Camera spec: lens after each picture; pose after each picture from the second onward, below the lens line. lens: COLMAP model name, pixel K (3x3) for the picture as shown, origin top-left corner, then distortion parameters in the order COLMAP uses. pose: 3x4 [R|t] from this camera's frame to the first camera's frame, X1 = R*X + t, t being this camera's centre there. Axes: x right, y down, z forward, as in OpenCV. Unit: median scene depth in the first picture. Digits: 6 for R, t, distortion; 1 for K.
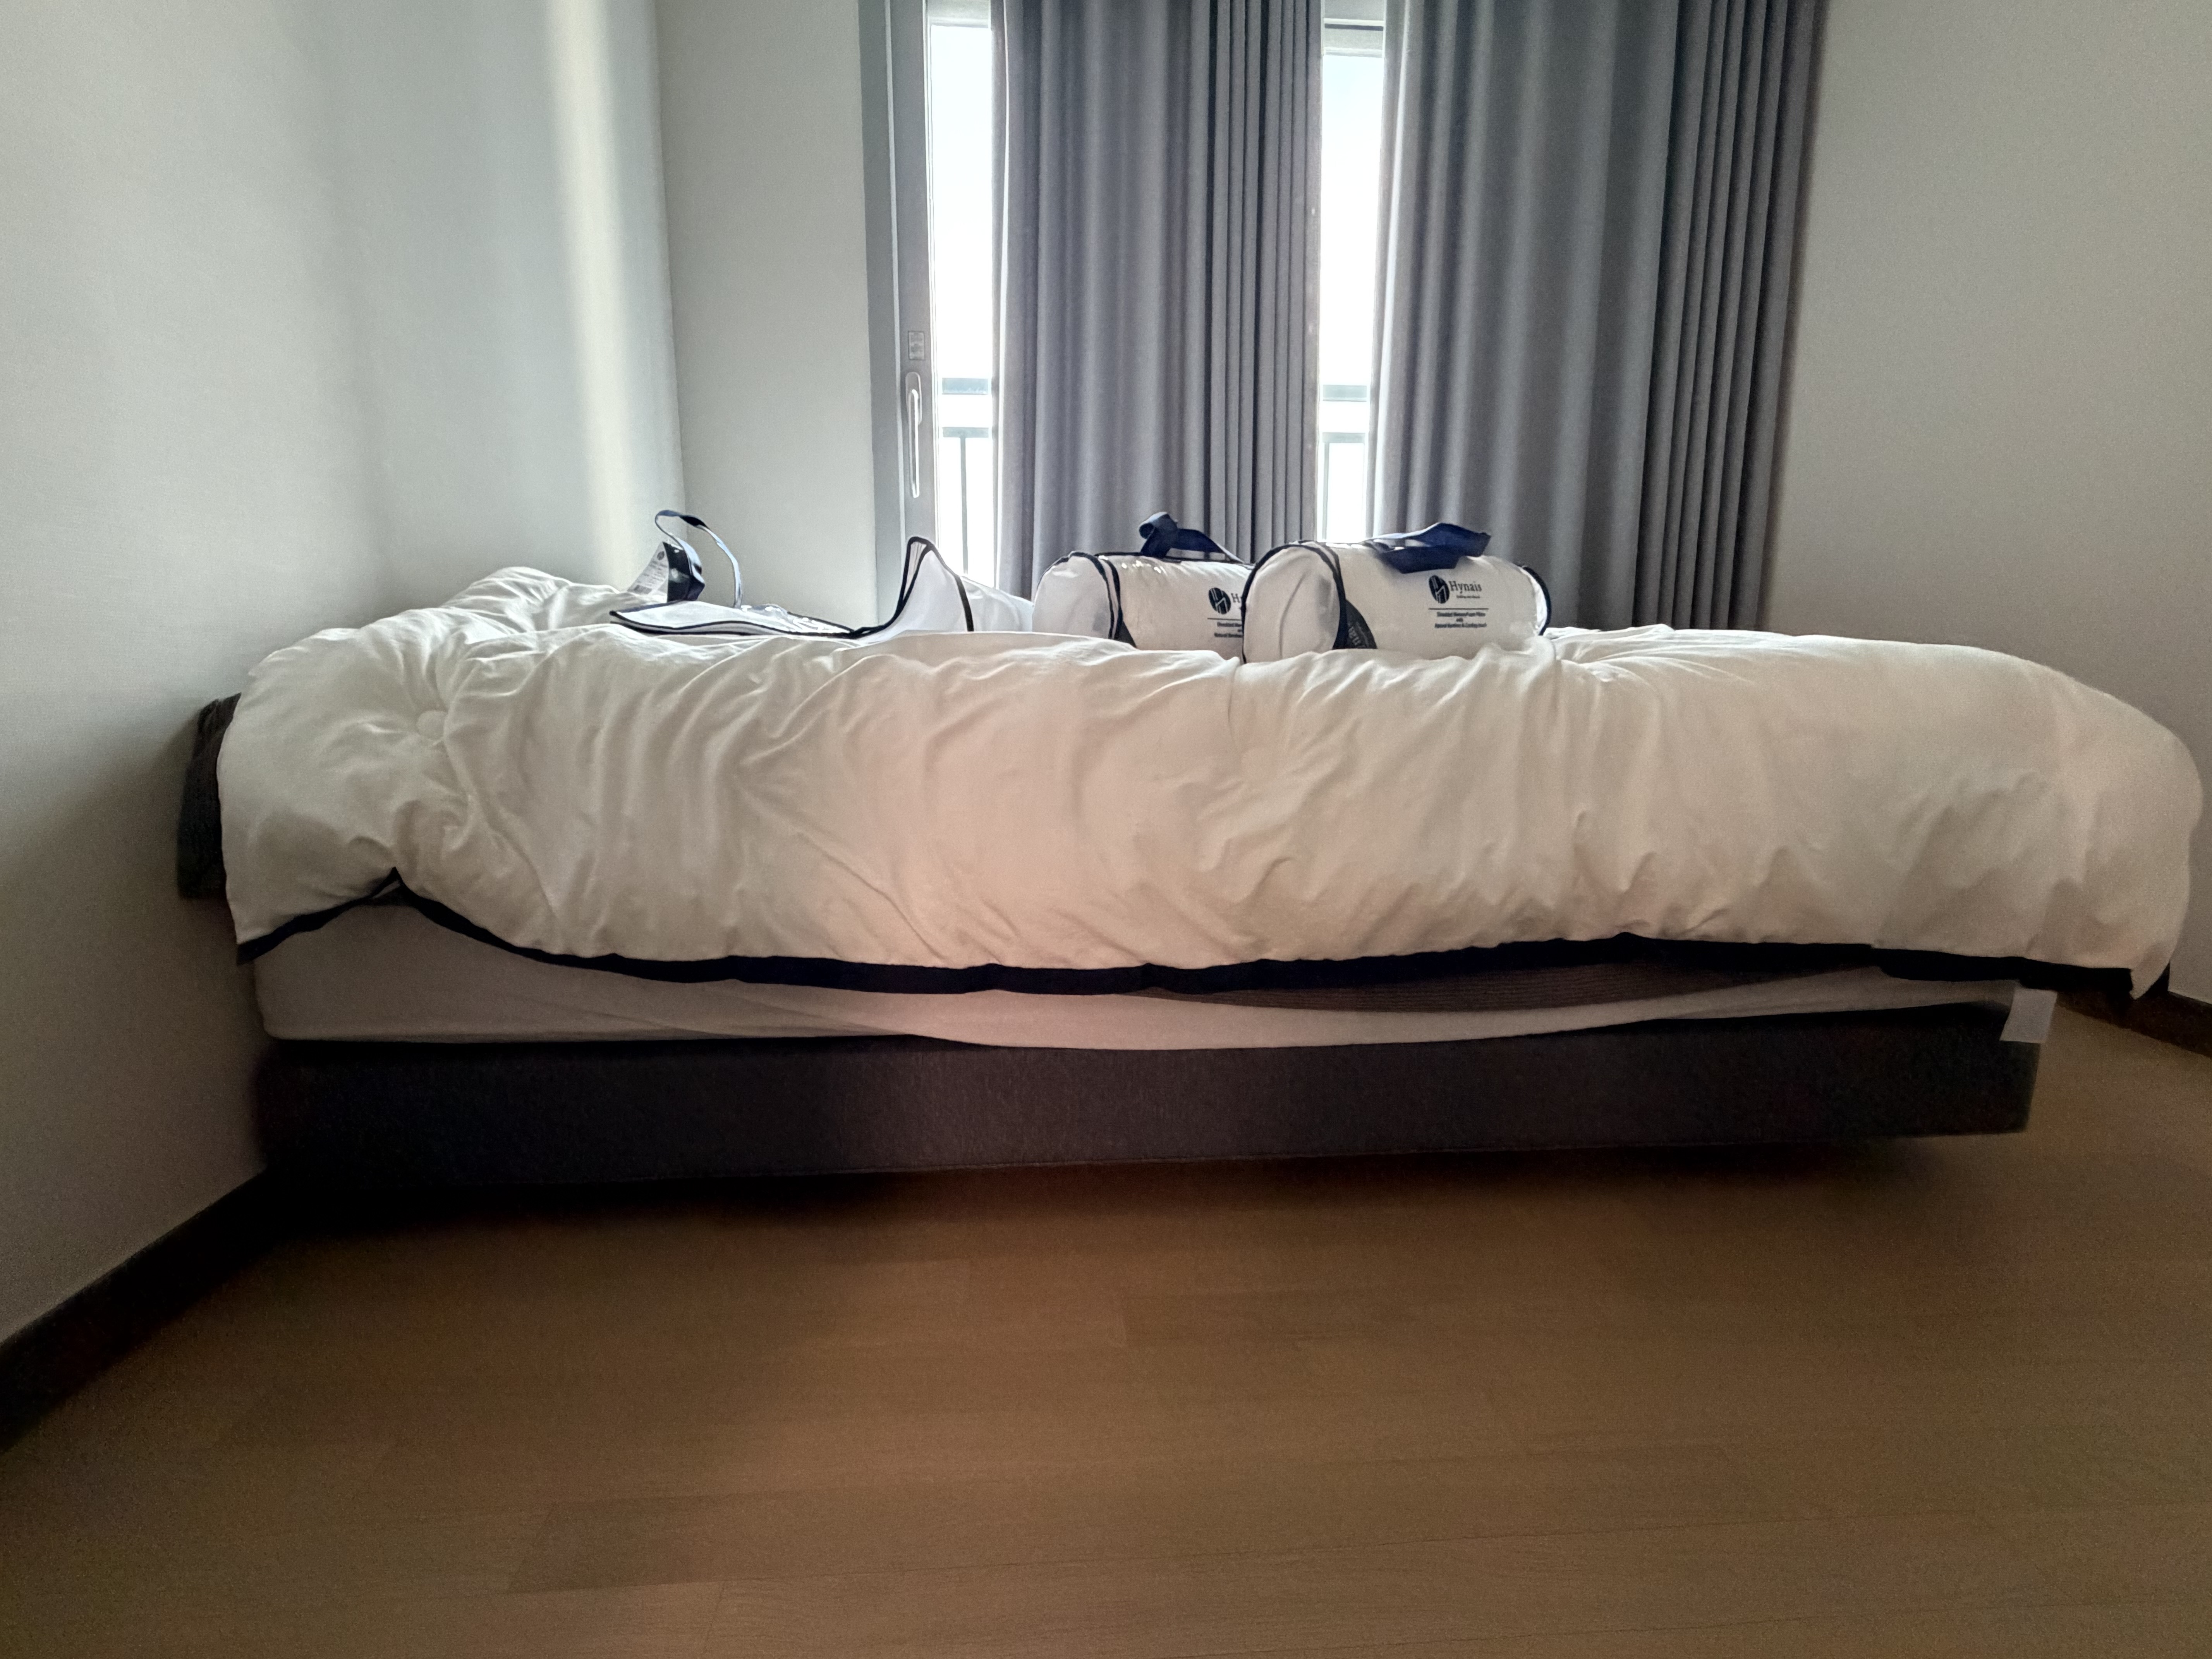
lens RADIAL K [[1032.6, 0, 1061.3], [0, 1032.6, 830.1], [0, 0, 1]] dist [-0.000223, -0.000048]
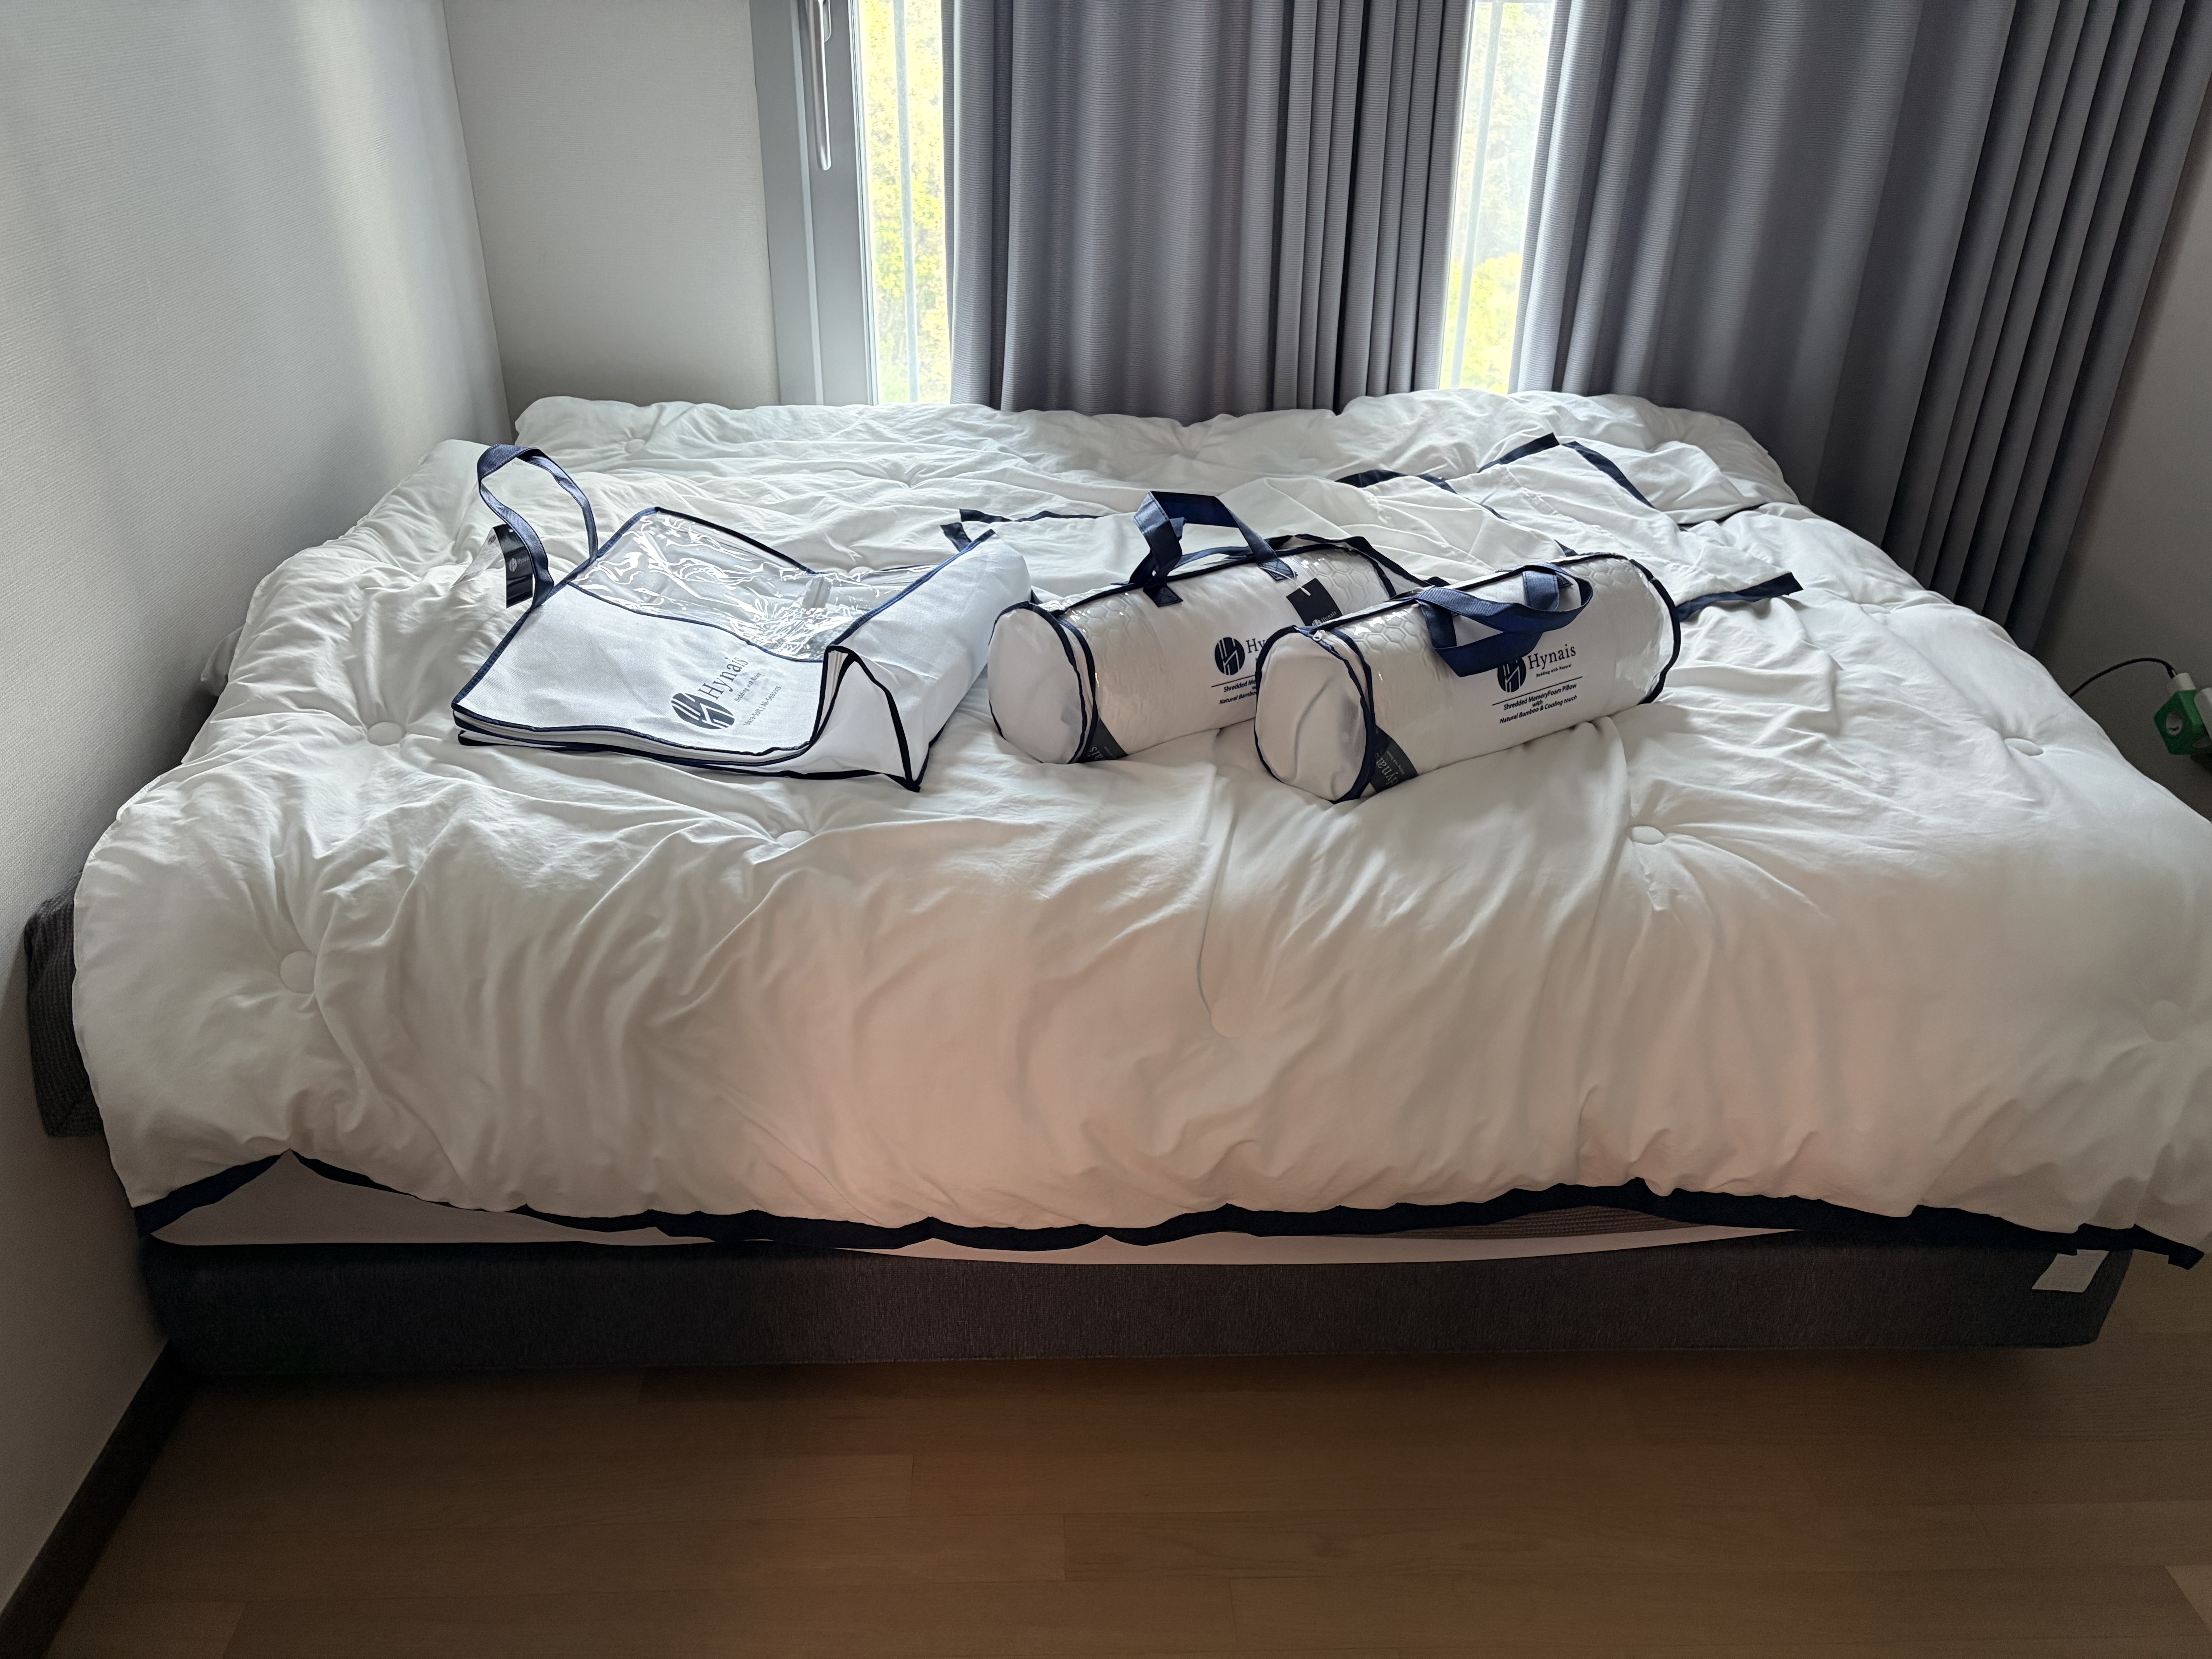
lens RADIAL K [[1687.1, 0, 1032.9], [0, 1687.1, 828.7], [0, 0, 1]] dist [0.068384, -0.093589]
pose [[0.999446, 0.019705, -0.026811, 0.059370], [-0.009847, 0.944850, 0.327354, -0.701748], [0.031783, -0.326909, 0.944521, -0.321840]]
